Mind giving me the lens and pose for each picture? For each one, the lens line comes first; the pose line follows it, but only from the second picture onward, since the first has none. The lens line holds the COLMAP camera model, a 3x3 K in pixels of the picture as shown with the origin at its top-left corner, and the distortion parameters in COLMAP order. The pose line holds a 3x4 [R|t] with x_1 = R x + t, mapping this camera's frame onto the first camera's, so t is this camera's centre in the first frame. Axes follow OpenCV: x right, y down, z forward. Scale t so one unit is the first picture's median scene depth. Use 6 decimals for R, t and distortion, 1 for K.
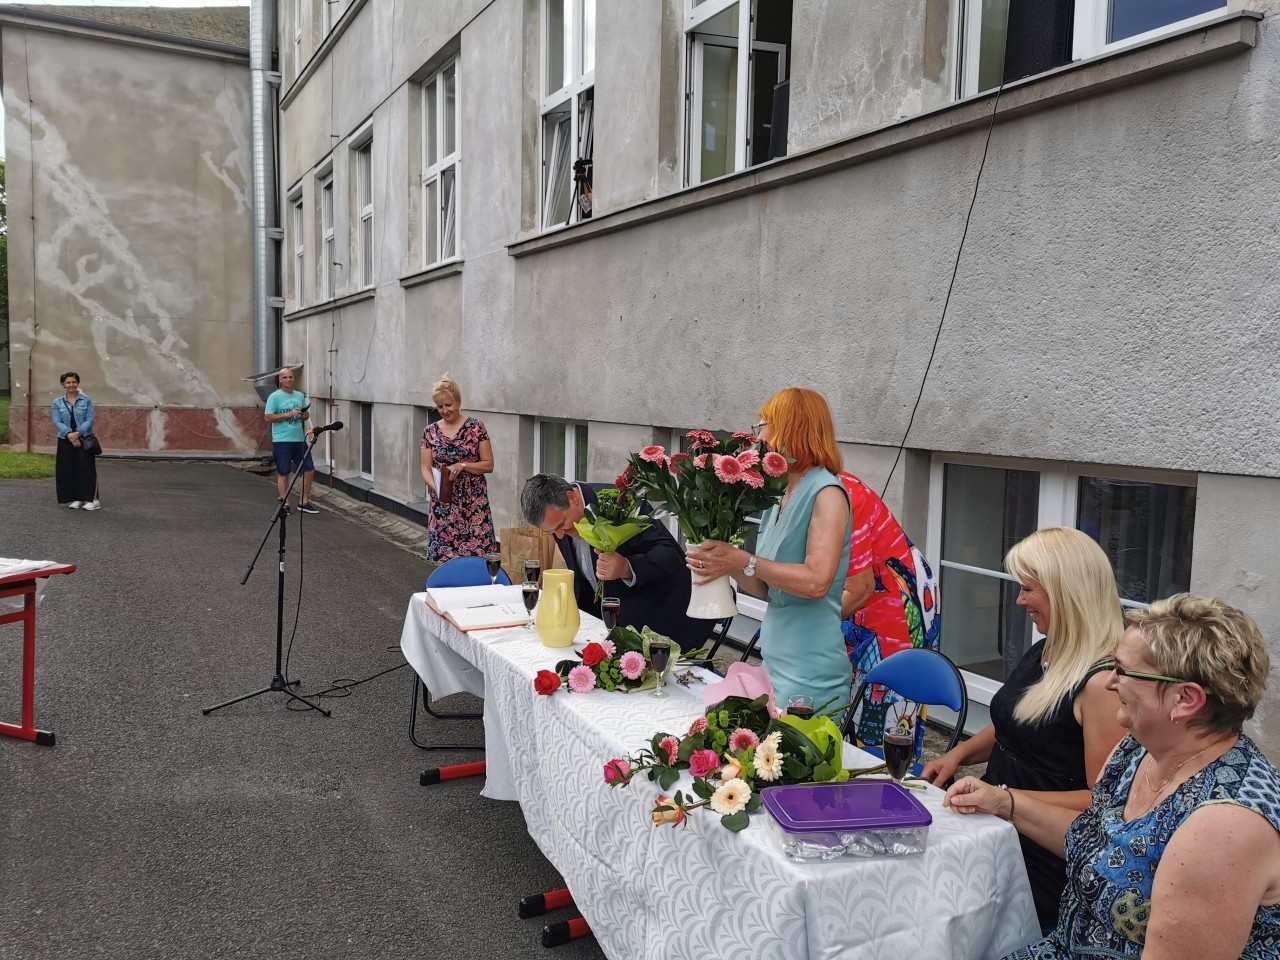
lens RADIAL K [[1008.2, 0, 639.6], [0, 1008.2, 468.1], [0, 0, 1]] dist [0.059145, -0.089001]
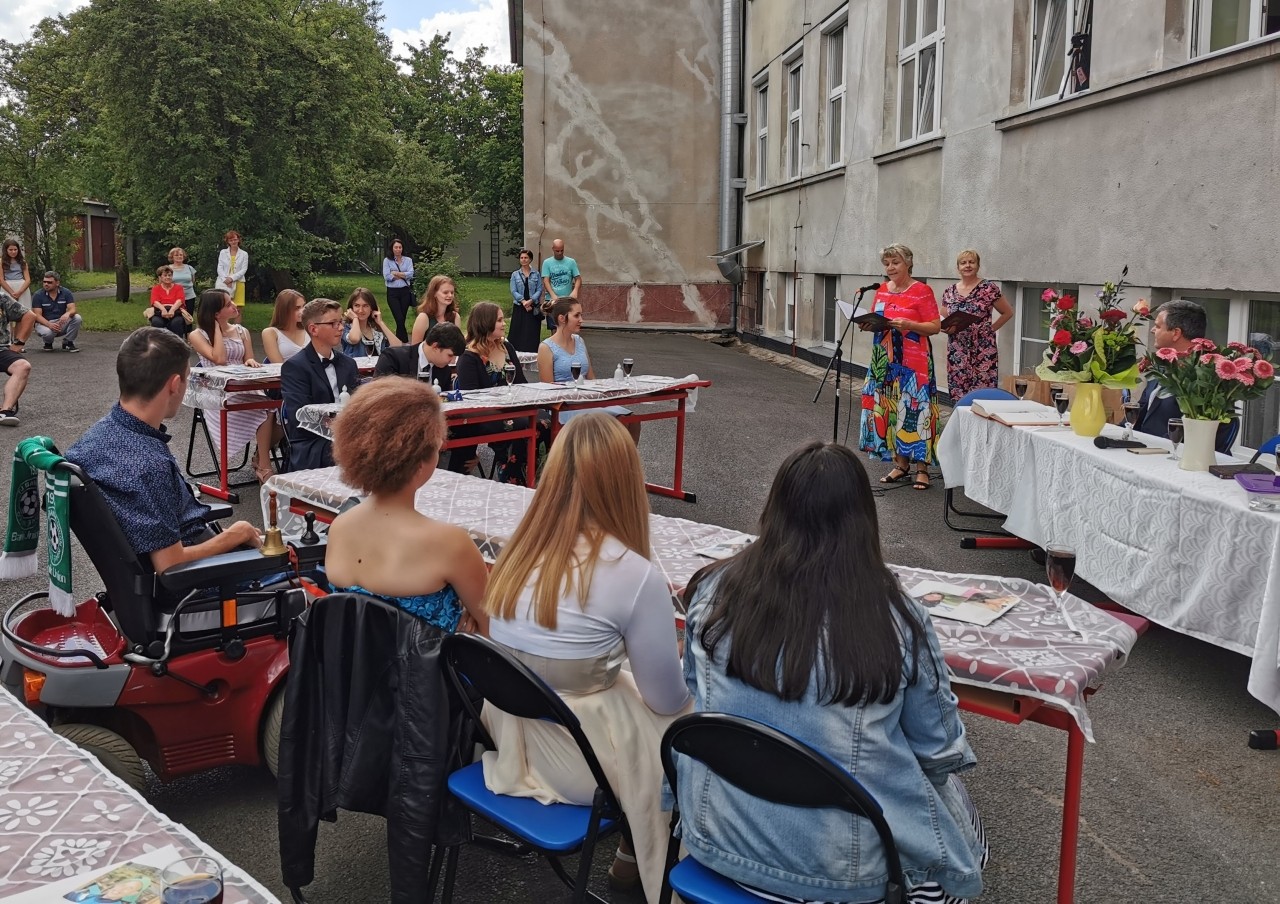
lens RADIAL K [[1125.2, 0, 543.5], [0, 1125.2, 400.3], [0, 0, 1]] dist [-0.010623, -0.024767]
pose [[0.899296, 0.030523, -0.436273, -0.029647], [-0.013734, 0.999041, 0.041586, 0.024430], [0.437124, -0.031407, 0.898853, -0.221939]]
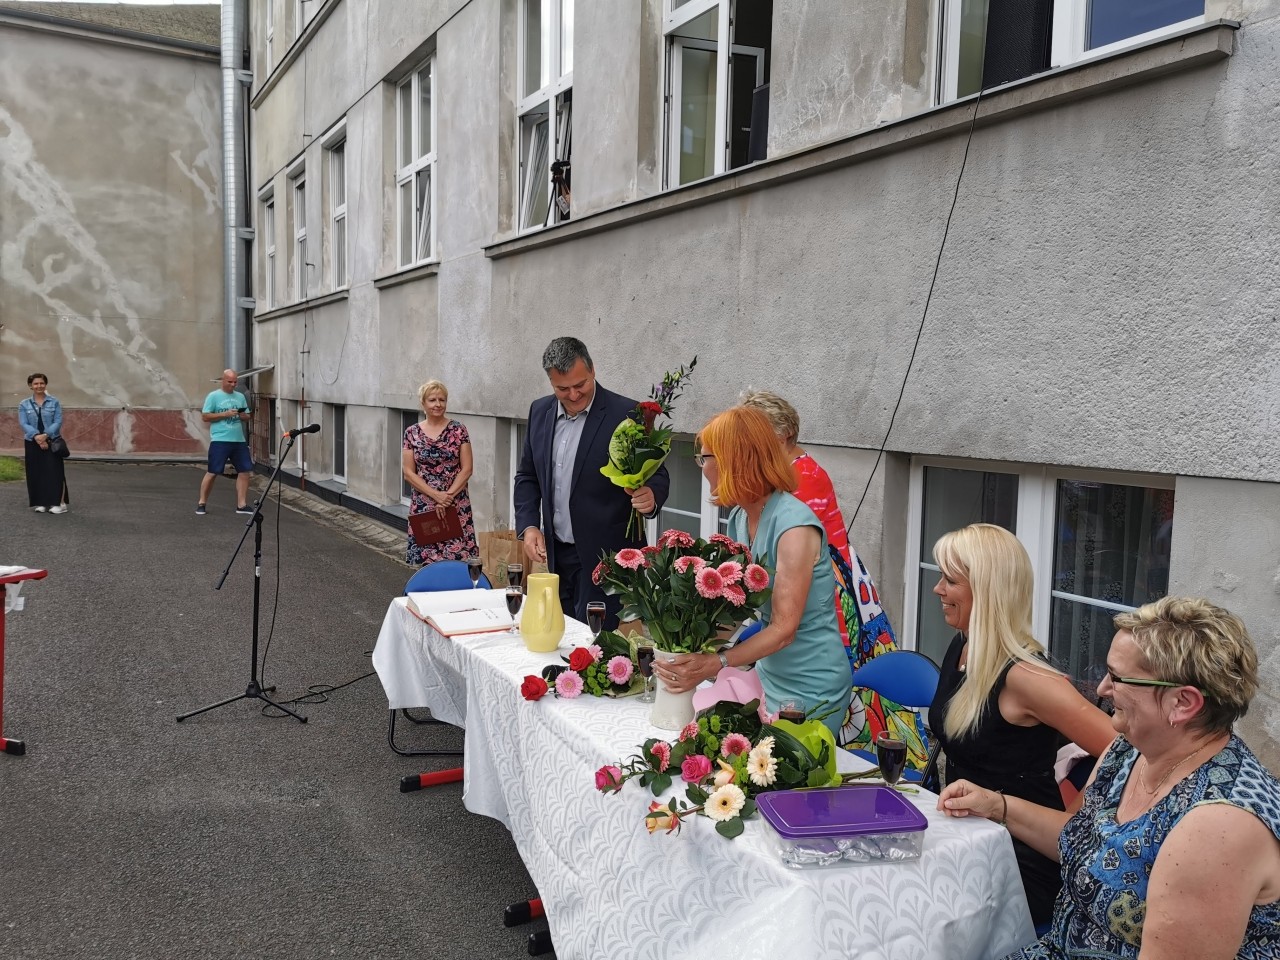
lens RADIAL K [[1008.2, 0, 639.6], [0, 1008.2, 468.1], [0, 0, 1]] dist [0.059145, -0.089001]
pose [[0.999617, -0.000210, 0.027663, -0.004571], [0.000275, 0.999997, -0.002342, -0.000303], [-0.027662, 0.002348, 0.999615, 0.001668]]
